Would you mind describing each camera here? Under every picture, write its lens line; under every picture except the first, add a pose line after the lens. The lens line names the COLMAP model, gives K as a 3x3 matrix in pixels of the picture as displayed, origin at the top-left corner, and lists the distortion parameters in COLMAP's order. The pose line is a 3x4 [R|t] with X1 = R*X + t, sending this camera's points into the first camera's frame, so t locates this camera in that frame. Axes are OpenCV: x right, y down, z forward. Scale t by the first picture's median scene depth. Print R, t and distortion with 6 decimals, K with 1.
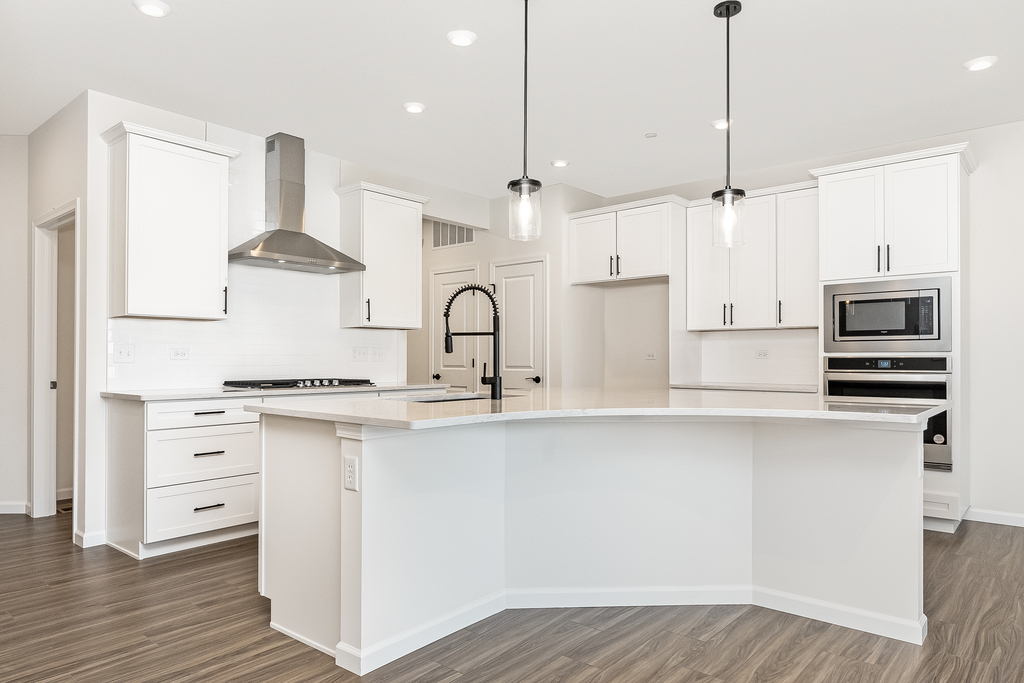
lens RADIAL K [[650.6, 0, 511.6], [0, 650.6, 354.1], [0, 0, 1]] dist [-0.002329, 0.000195]
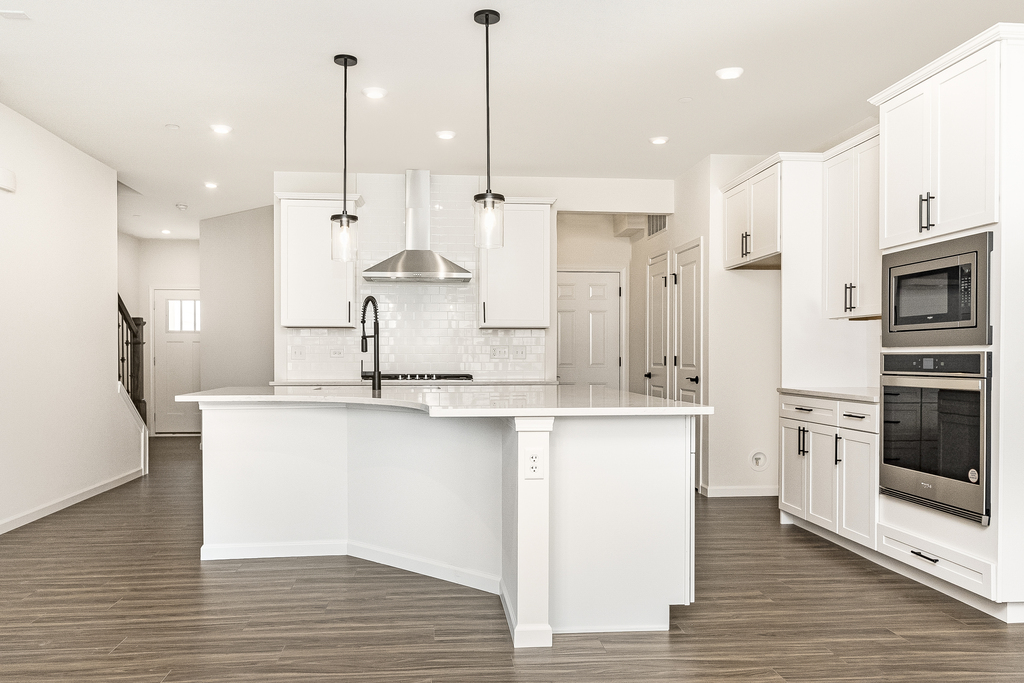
lens RADIAL K [[777.5, 0, 511.3], [0, 777.5, 363.1], [0, 0, 1]] dist [0.006694, 0.001439]
pose [[0.724122, 0.005186, -0.689653, 0.867841], [0.006017, 0.999886, 0.013837, 0.000340], [0.689646, -0.014170, 0.724008, 0.089406]]
